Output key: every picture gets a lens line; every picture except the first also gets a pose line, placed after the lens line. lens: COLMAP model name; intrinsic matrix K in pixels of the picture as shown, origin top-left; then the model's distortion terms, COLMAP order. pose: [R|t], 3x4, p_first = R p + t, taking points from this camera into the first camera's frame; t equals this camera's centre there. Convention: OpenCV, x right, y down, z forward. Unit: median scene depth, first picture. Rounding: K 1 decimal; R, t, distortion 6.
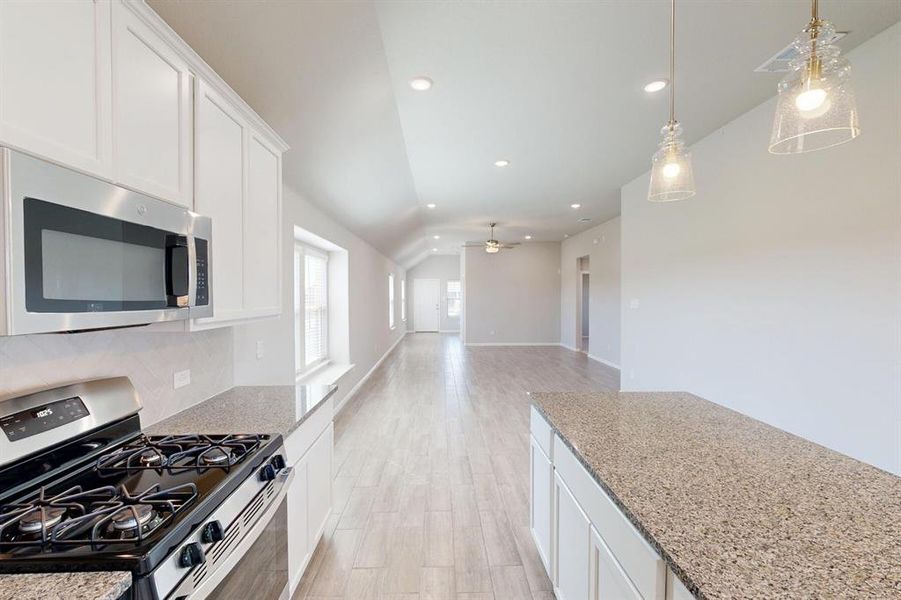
lens RADIAL K [[394.4, 0, 447.3], [0, 394.4, 304.4], [0, 0, 1]] dist [-0.000864, 0.000840]
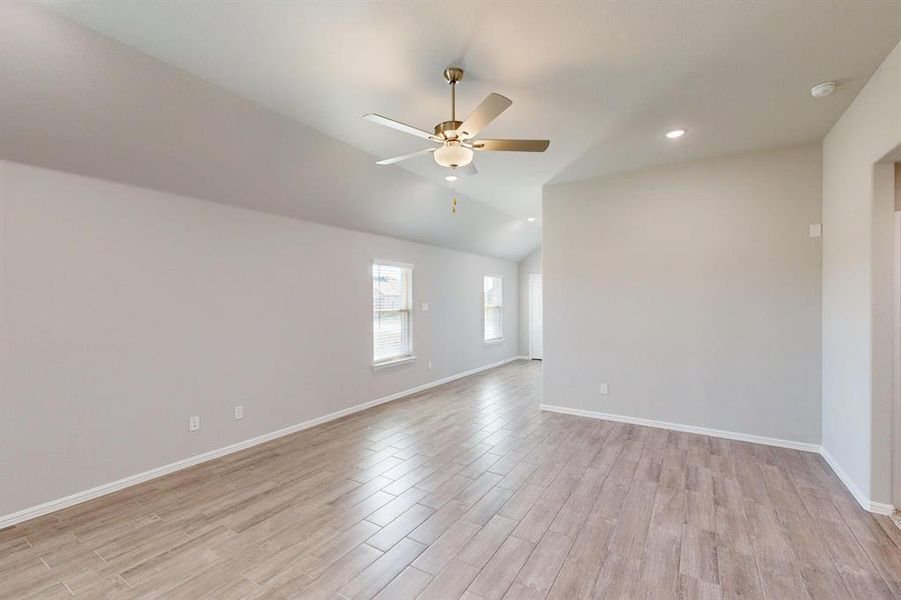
lens RADIAL K [[394.4, 0, 445.2], [0, 394.4, 293.5], [0, 0, 1]] dist [-0.000864, 0.000840]
pose [[0.826340, -0.010627, -0.563071, 1.267654], [-0.010127, 0.999380, -0.033724, -0.088789], [0.563080, 0.033570, 0.825720, 3.278030]]
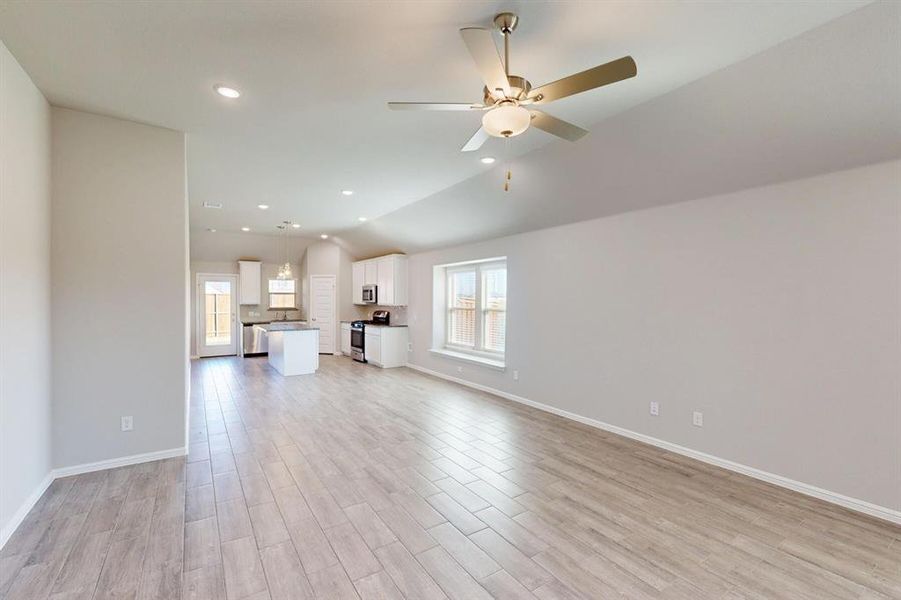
lens RADIAL K [[394.4, 0, 455.3], [0, 394.4, 298.8], [0, 0, 1]] dist [-0.000864, 0.000840]
pose [[-0.842997, -0.000197, -0.537919, 1.237788], [-0.014398, 0.999650, 0.022199, -0.134653], [0.537726, 0.026458, -0.842704, 5.326047]]
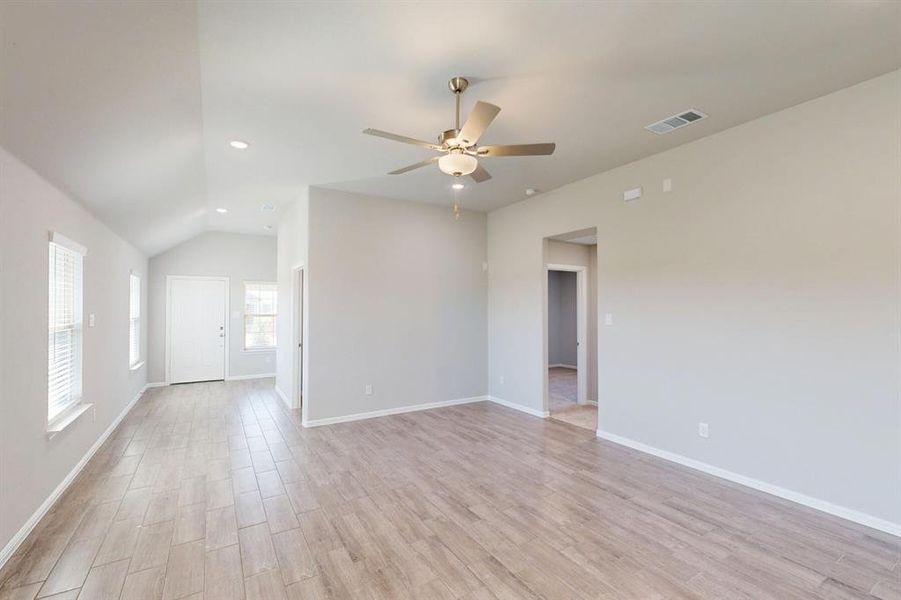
lens RADIAL K [[394.4, 0, 452.0], [0, 394.4, 300.7], [0, 0, 1]] dist [-0.000864, 0.000840]
pose [[0.864862, 0.005593, 0.501979, -0.204140], [0.014142, 0.999270, -0.035500, -0.090539], [-0.501811, 0.037802, 0.864151, 3.264513]]
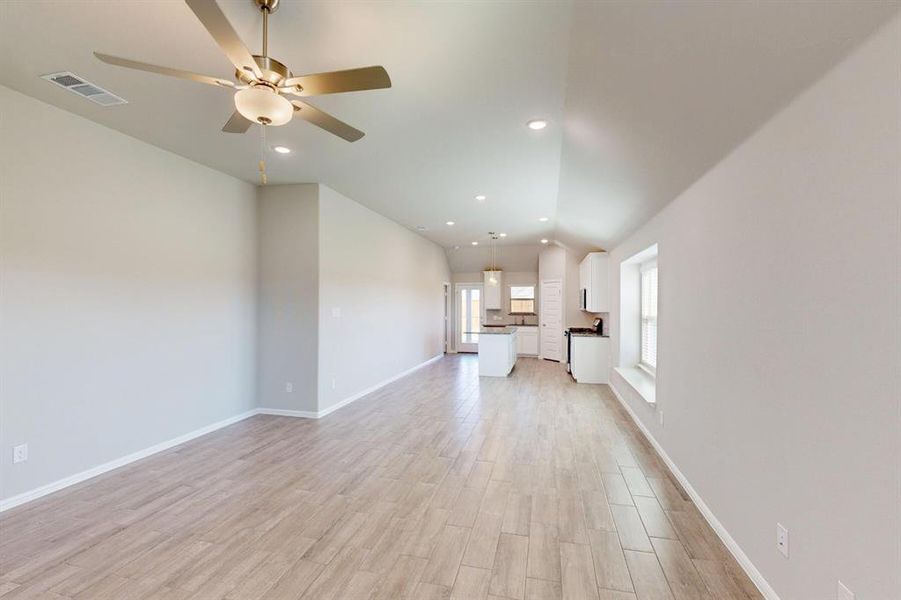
lens RADIAL K [[394.4, 0, 447.8], [0, 394.4, 302.6], [0, 0, 1]] dist [-0.000864, 0.000840]
pose [[-0.963484, -0.000309, 0.267766, -0.221616], [0.005500, 0.999766, 0.020943, -0.131489], [-0.267709, 0.021651, -0.963256, 5.292958]]
